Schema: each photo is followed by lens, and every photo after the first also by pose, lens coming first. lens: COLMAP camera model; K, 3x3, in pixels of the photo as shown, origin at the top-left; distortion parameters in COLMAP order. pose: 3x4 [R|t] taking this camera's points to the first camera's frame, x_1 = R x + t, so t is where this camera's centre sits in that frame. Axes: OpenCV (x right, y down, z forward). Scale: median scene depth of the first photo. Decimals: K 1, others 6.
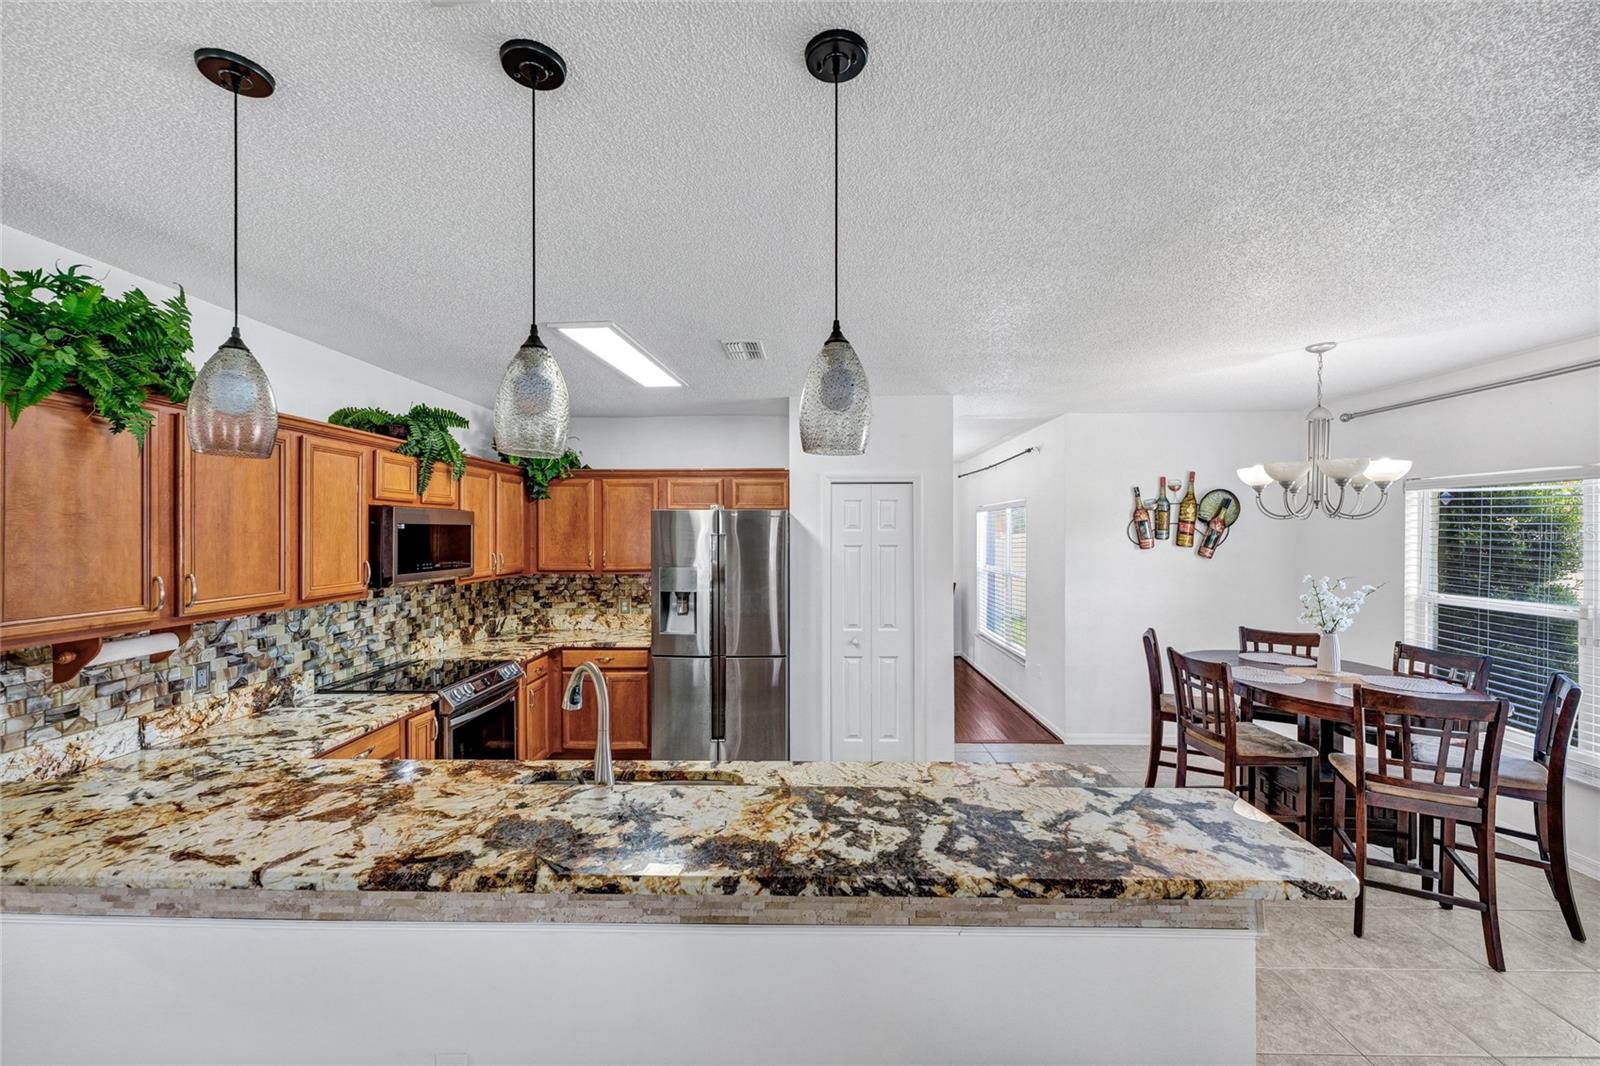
lens RADIAL K [[647.7, 0, 791.3], [0, 647.7, 534.8], [0, 0, 1]] dist [0.003355, -0.000678]
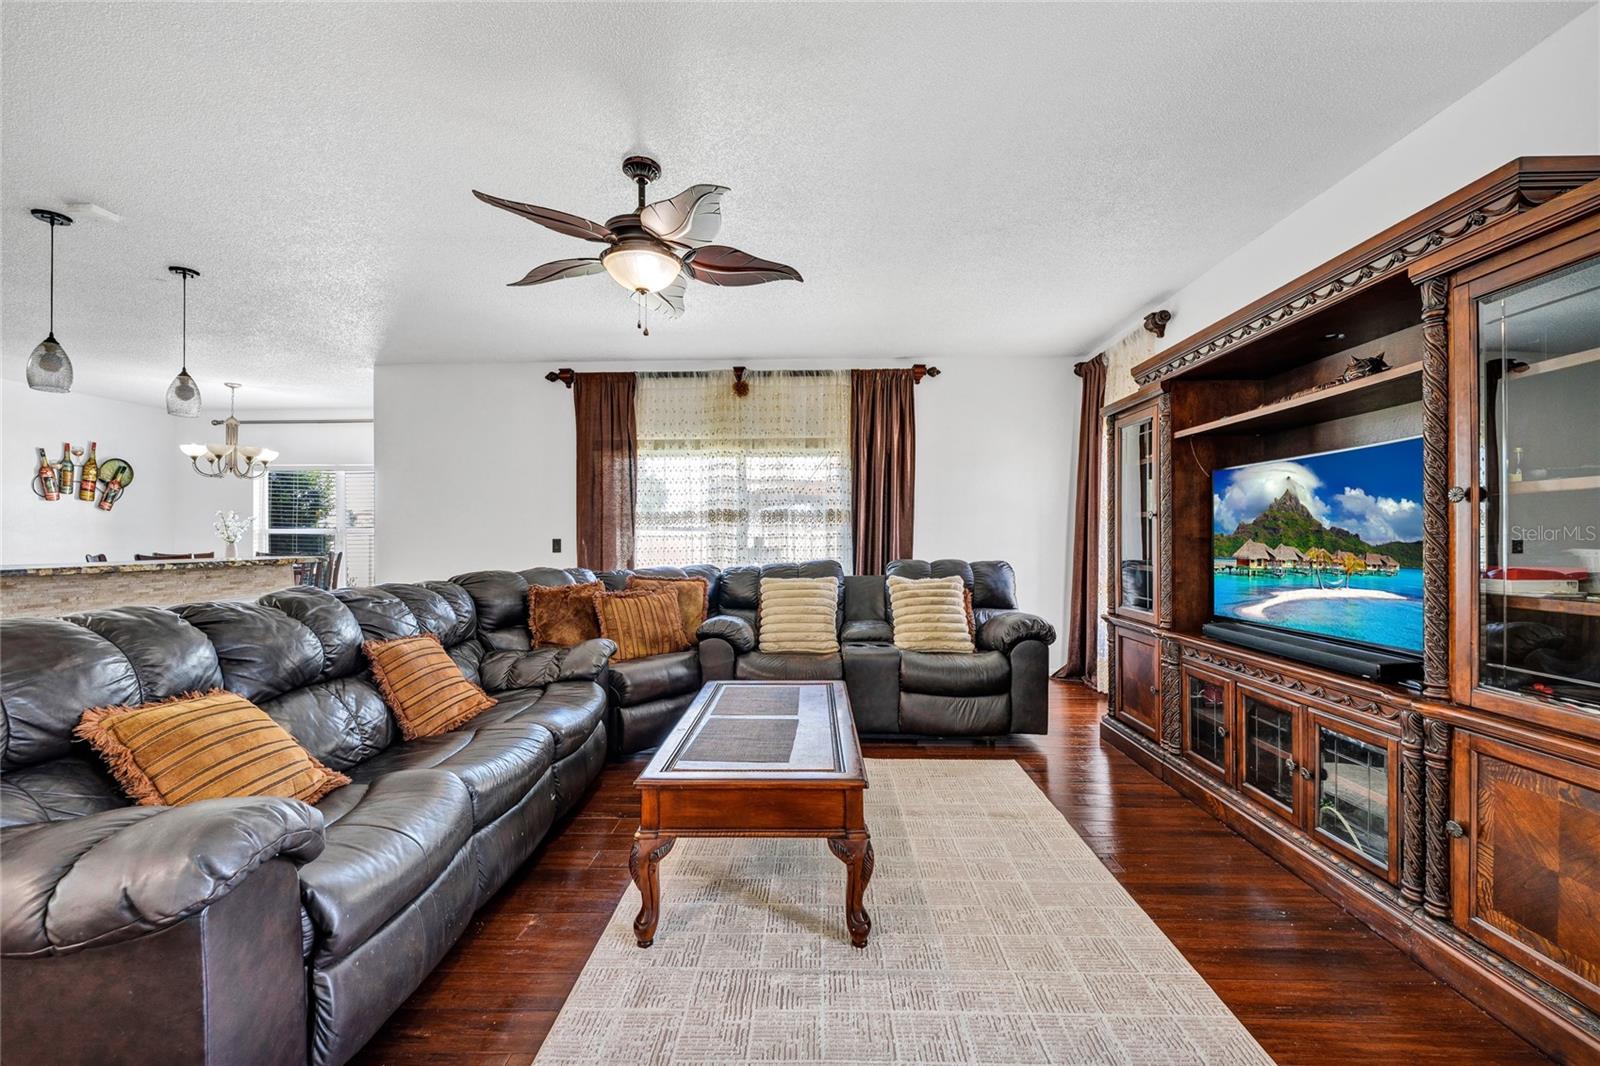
lens RADIAL K [[647.7, 0, 785.3], [0, 647.7, 534.2], [0, 0, 1]] dist [0.003355, -0.000678]
pose [[0.018814, 0.004591, 0.999812, -0.807420], [0.003280, 0.999984, -0.004654, 0.120416], [-0.999818, 0.003367, 0.018798, -0.488340]]
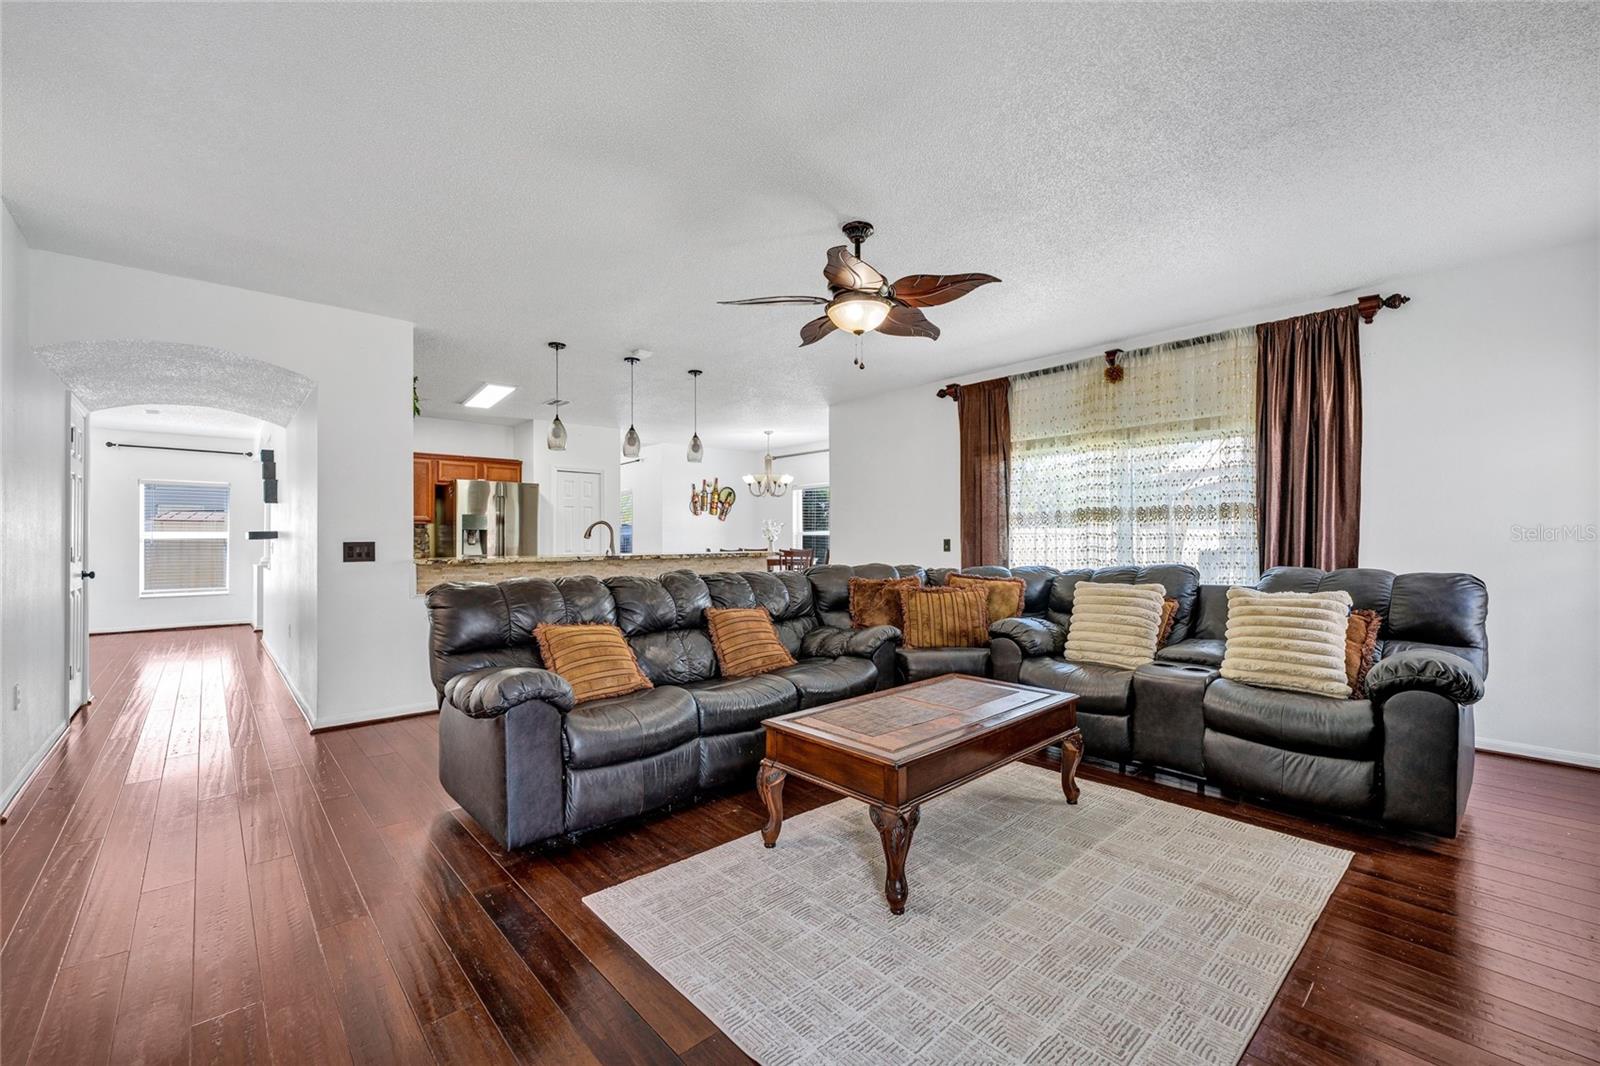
lens RADIAL K [[647.7, 0, 790.3], [0, 647.7, 537.2], [0, 0, 1]] dist [0.003355, -0.000678]
pose [[0.733105, -0.002043, 0.680113, -0.752791], [0.004501, 0.999988, -0.001848, 0.119075], [-0.680101, 0.004417, 0.733105, -0.816146]]
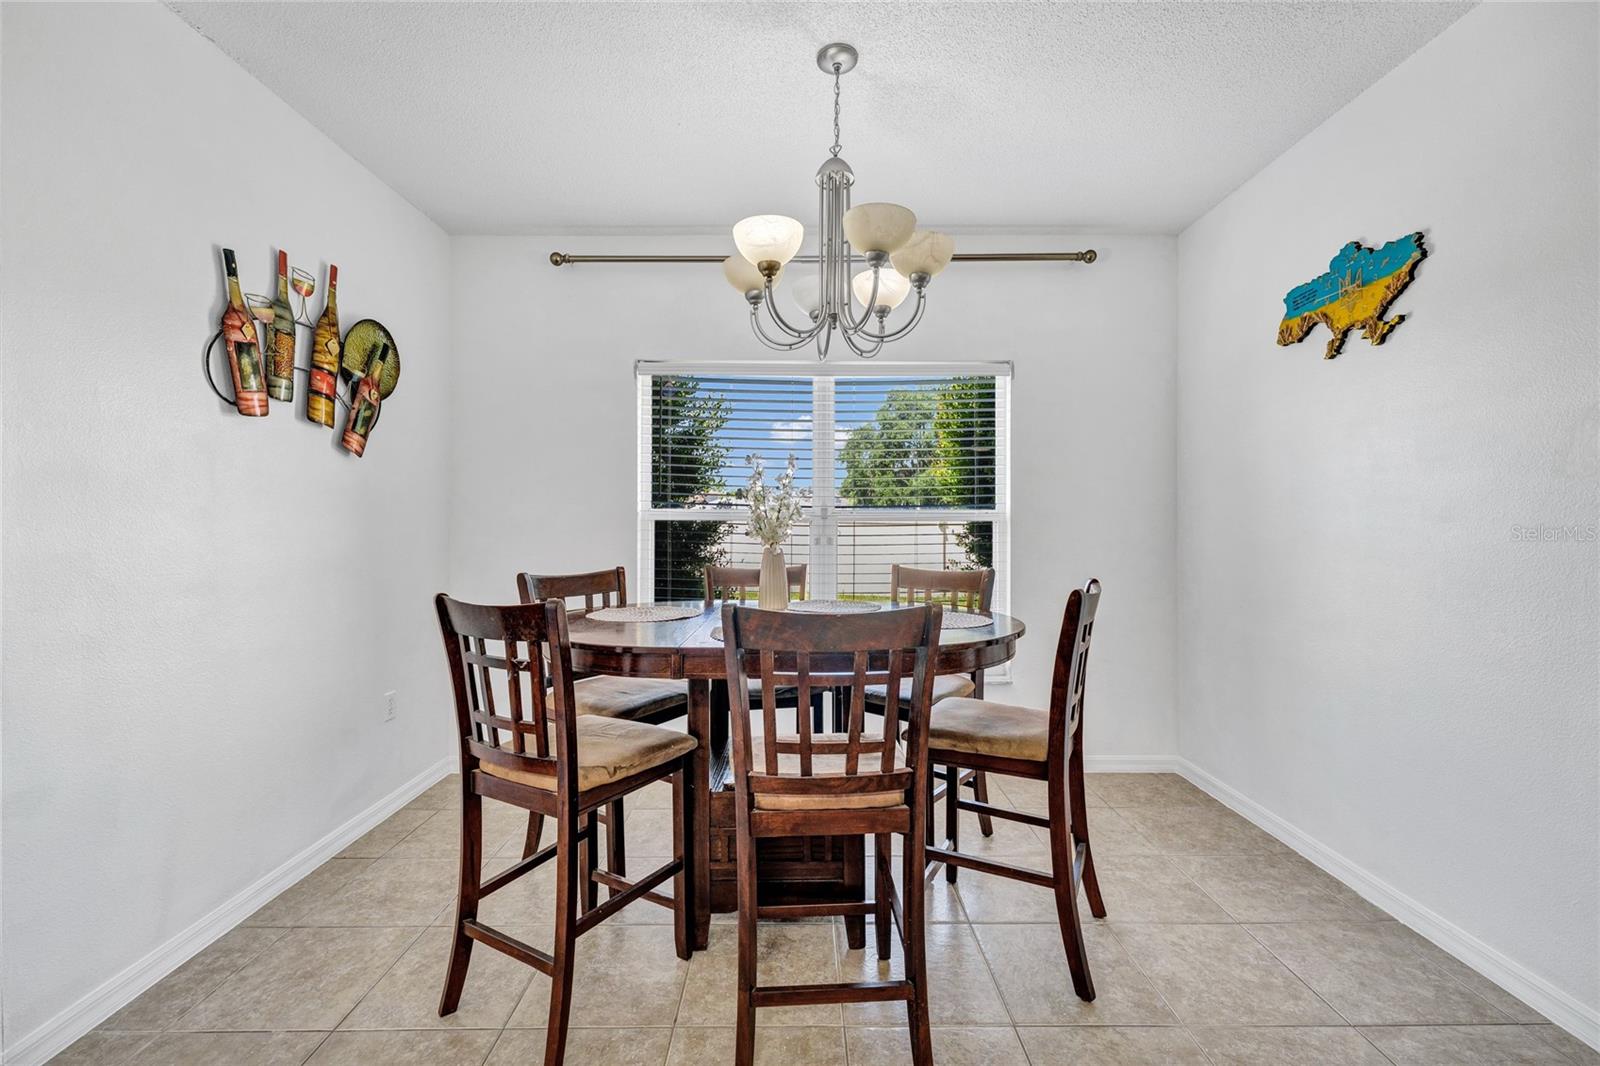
lens RADIAL K [[647.7, 0, 787.1], [0, 647.7, 532.5], [0, 0, 1]] dist [0.003355, -0.000678]
pose [[-0.017800, -0.011320, 0.999777, 0.184241], [-0.001005, 0.999936, 0.011304, 0.113783], [-0.999841, -0.000803, -0.017811, 0.872158]]
